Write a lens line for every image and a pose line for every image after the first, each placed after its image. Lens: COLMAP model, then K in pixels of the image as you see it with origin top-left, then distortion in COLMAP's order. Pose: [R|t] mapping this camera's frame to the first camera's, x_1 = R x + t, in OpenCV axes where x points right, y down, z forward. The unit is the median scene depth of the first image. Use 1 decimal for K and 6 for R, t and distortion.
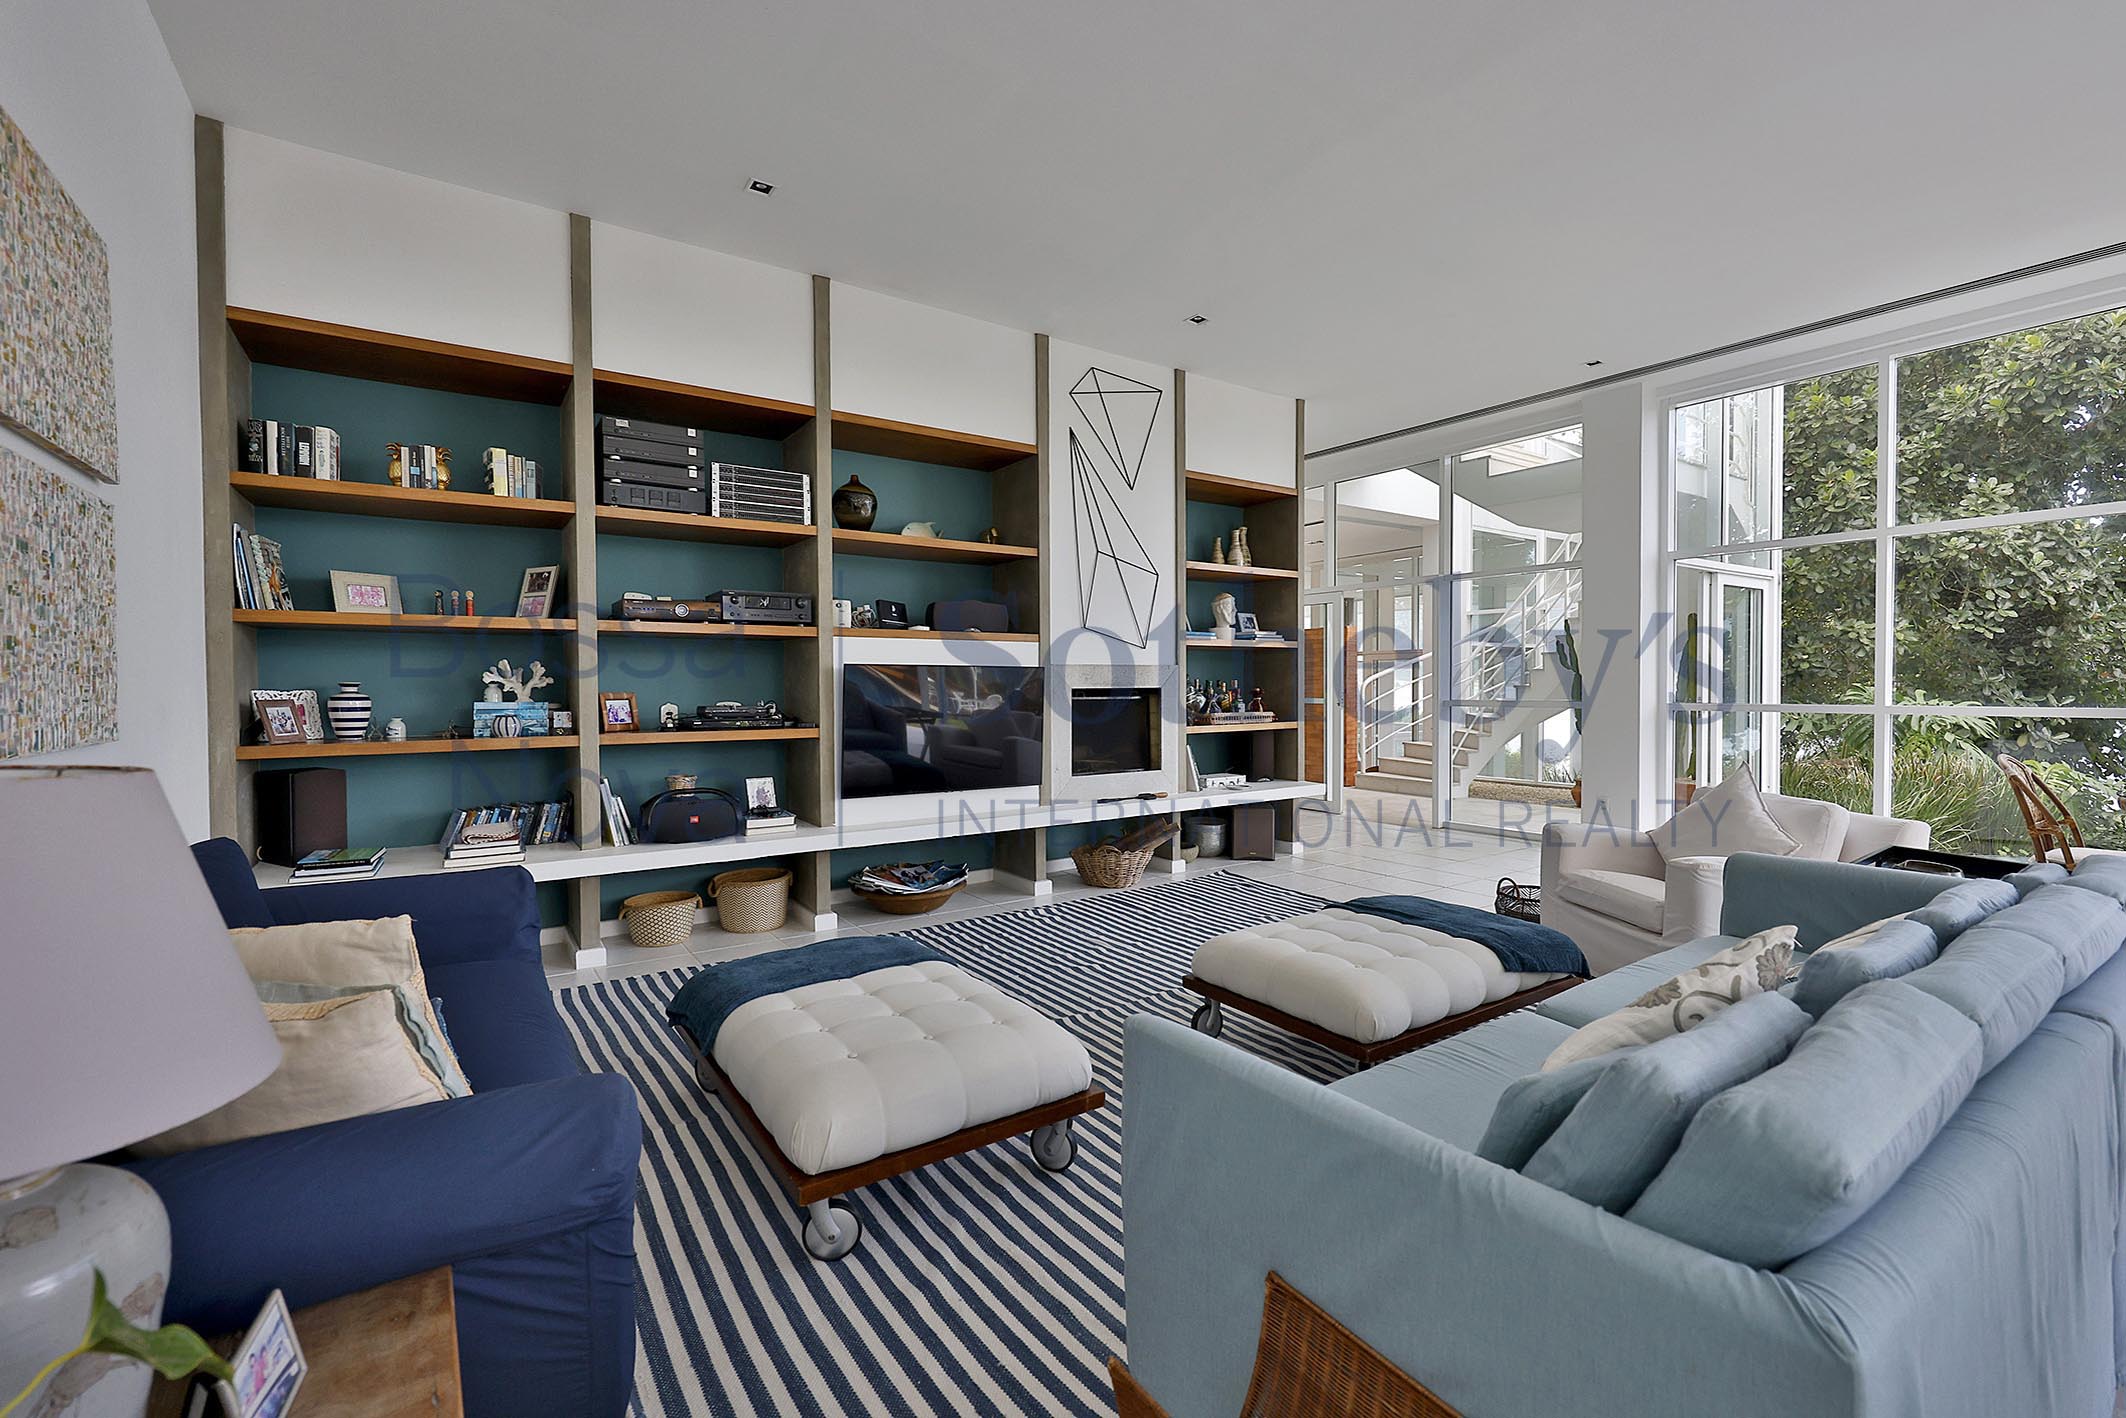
lens RADIAL K [[907.4, 0, 1063.0], [0, 907.4, 709.0], [0, 0, 1]] dist [-0.002918, -0.000184]
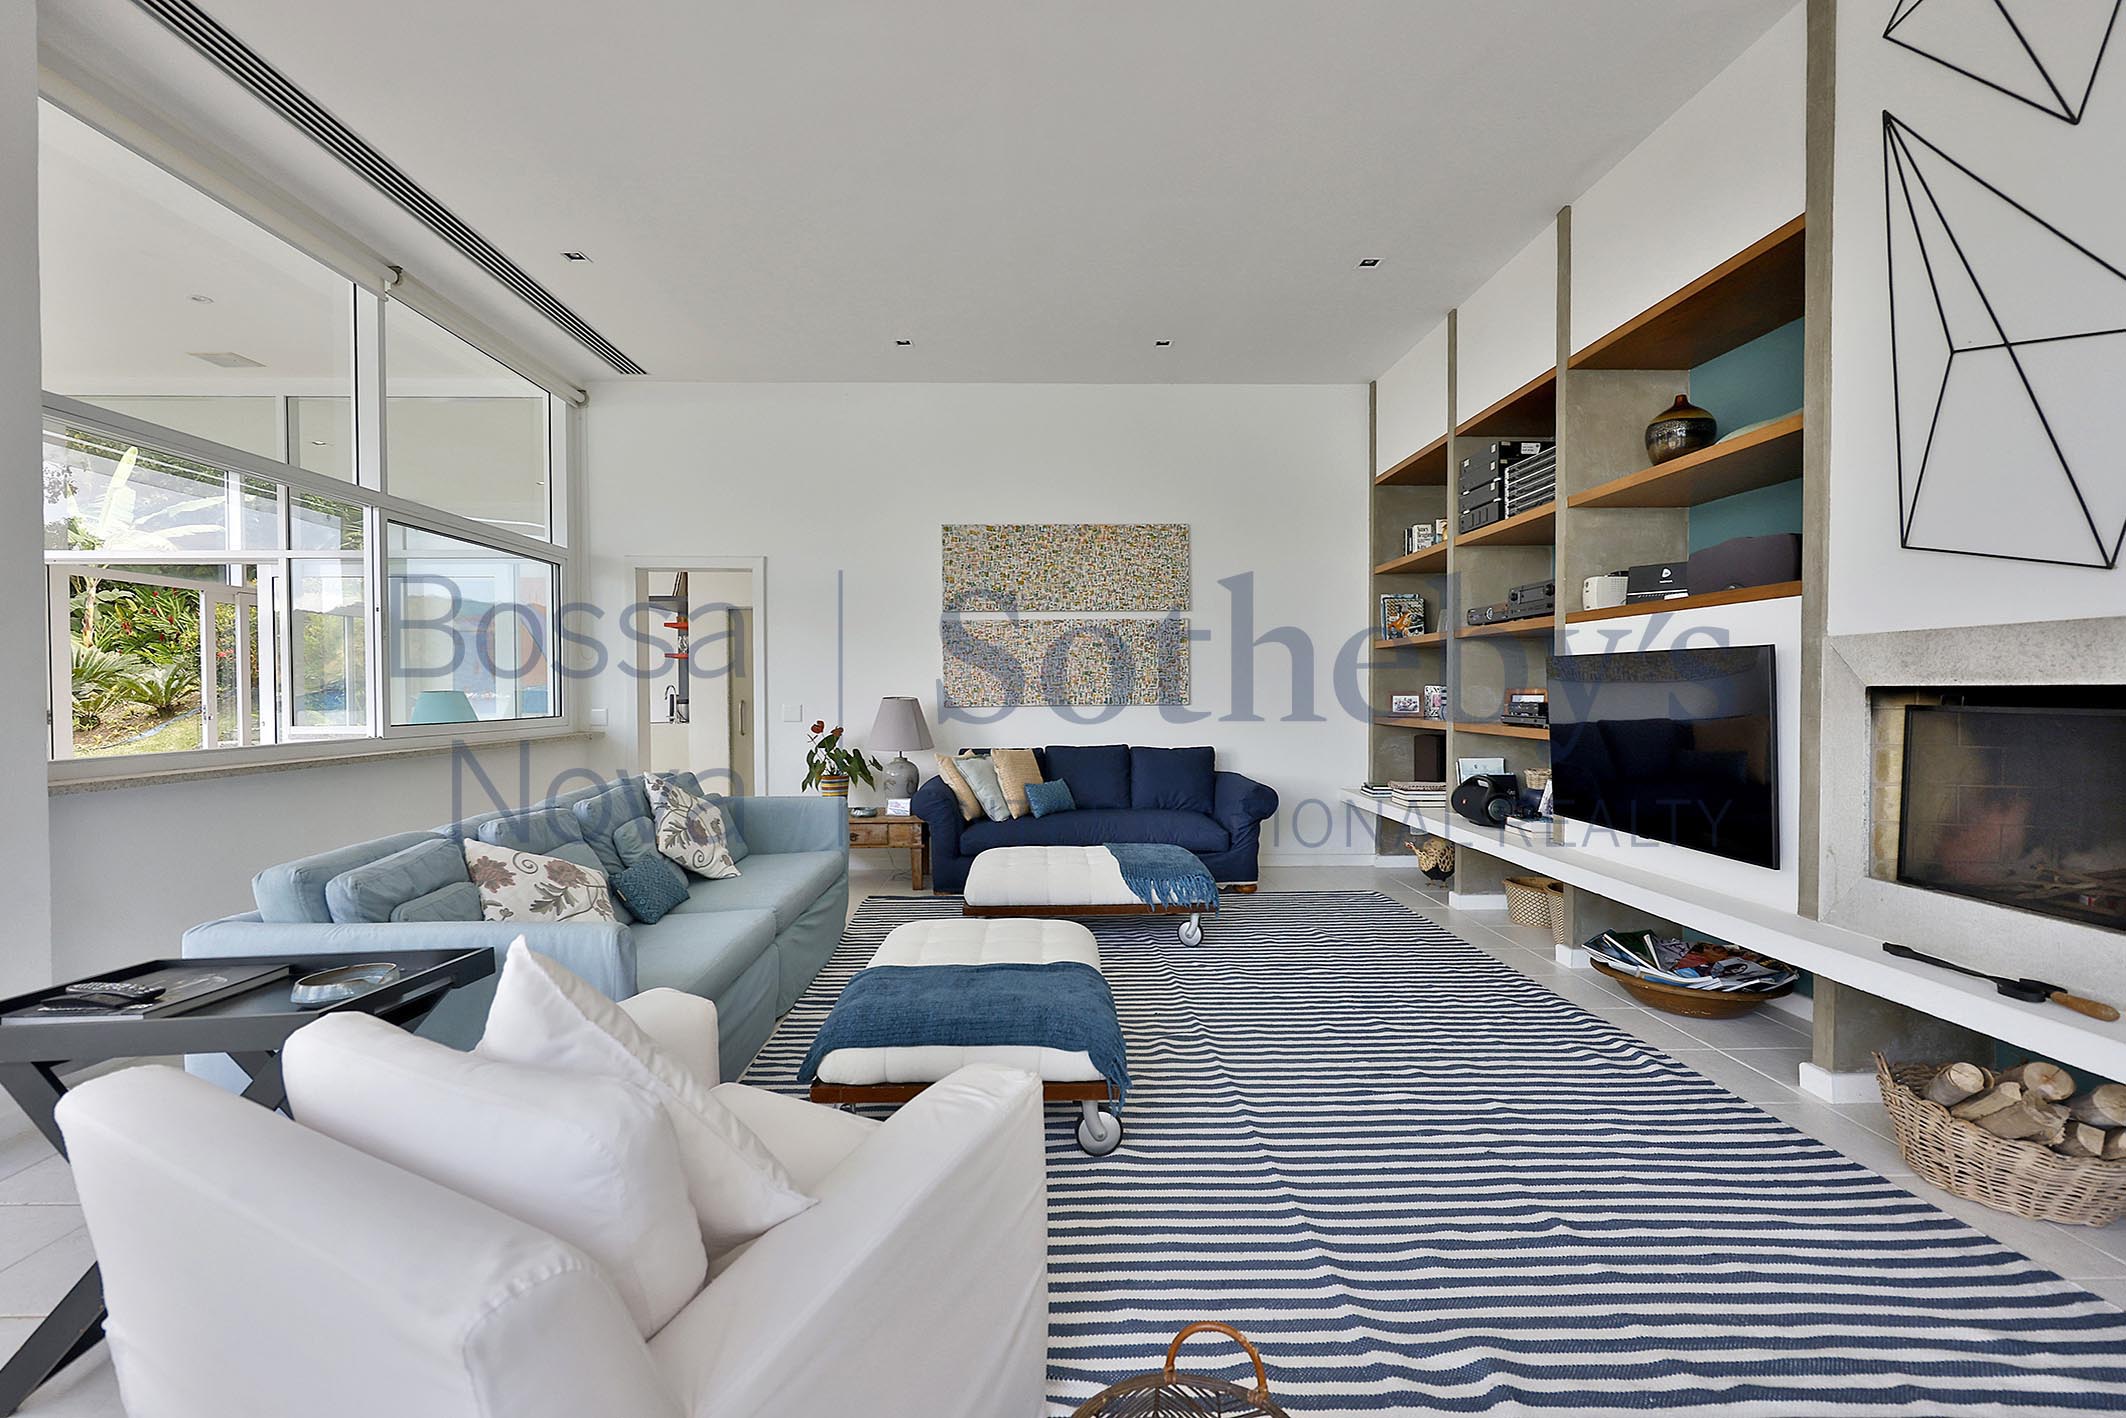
lens RADIAL K [[907.4, 0, 1063.0], [0, 907.4, 709.0], [0, 0, 1]] dist [-0.002918, -0.000184]
pose [[-0.550679, 0.025794, -0.834318, 0.599099], [-0.017791, 0.998933, 0.042626, -0.022619], [0.834527, 0.038317, -0.549633, 0.893901]]
